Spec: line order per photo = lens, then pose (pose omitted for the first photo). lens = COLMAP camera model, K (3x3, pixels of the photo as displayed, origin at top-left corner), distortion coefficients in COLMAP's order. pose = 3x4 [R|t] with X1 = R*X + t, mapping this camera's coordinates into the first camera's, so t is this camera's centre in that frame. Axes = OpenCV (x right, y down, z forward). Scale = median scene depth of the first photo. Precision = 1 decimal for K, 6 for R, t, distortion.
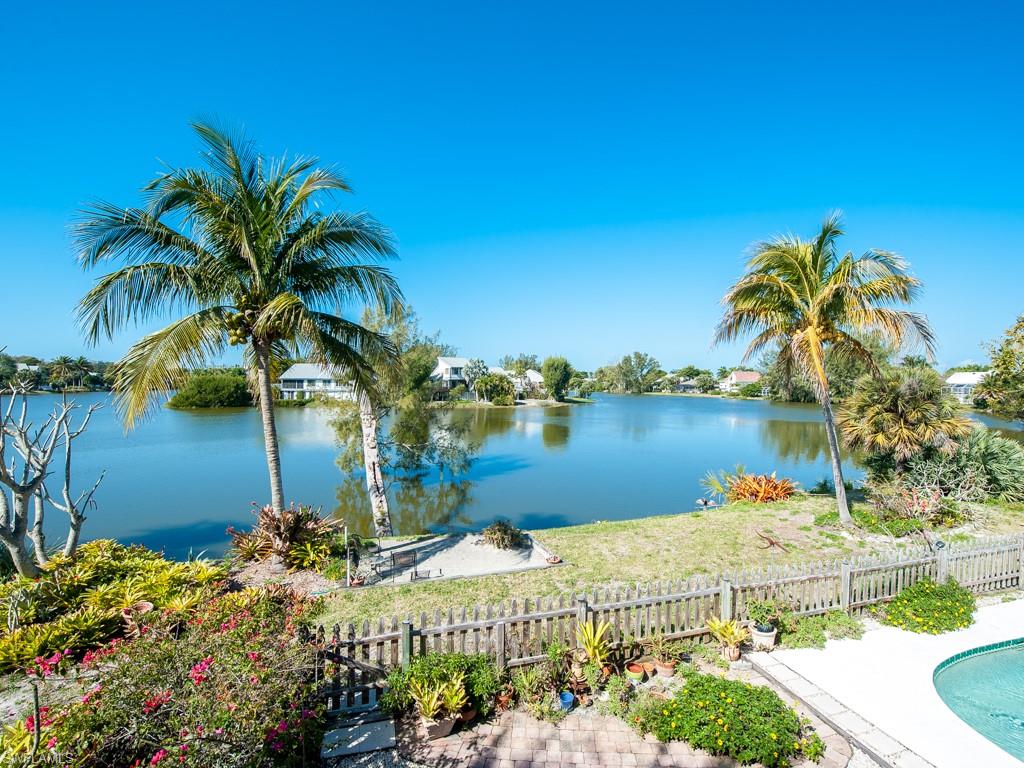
lens RADIAL K [[470.3, 0, 519.0], [0, 470.3, 384.7], [0, 0, 1]] dist [-0.010446, -0.003665]
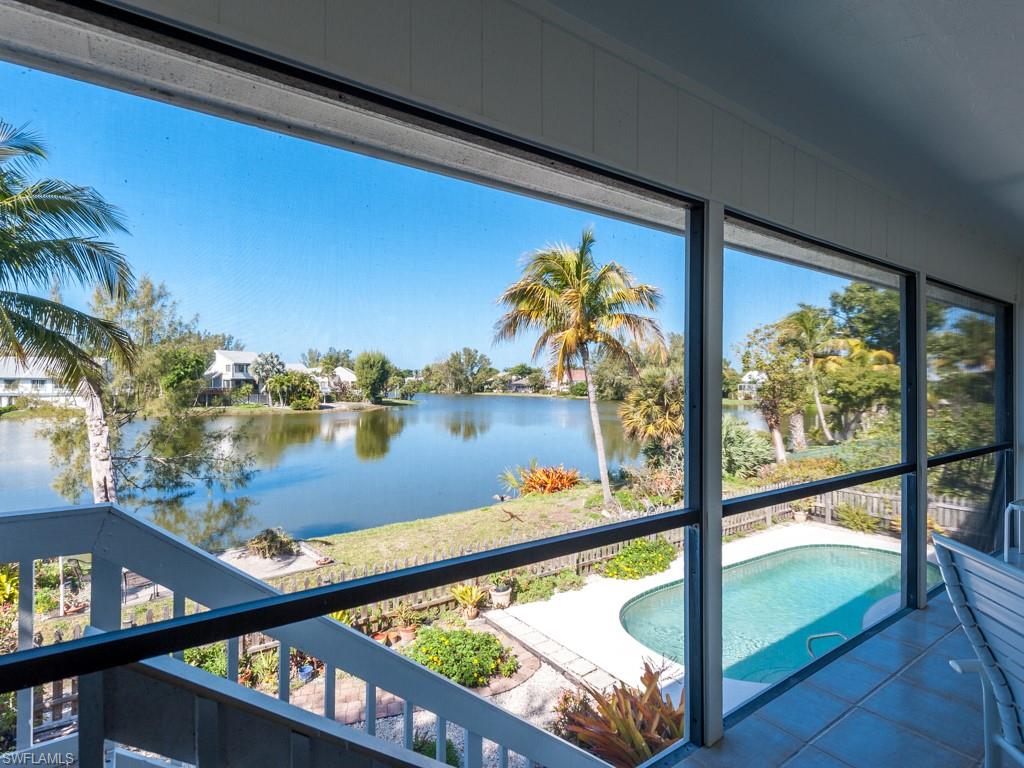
lens RADIAL K [[536.7, 0, 516.4], [0, 536.7, 387.9], [0, 0, 1]] dist [0.018933, -0.010764]
pose [[0.944941, -0.008035, 0.327142, 0.057969], [0.006108, 0.999957, 0.006918, 0.006859], [-0.327183, -0.004538, 0.944950, -0.117448]]
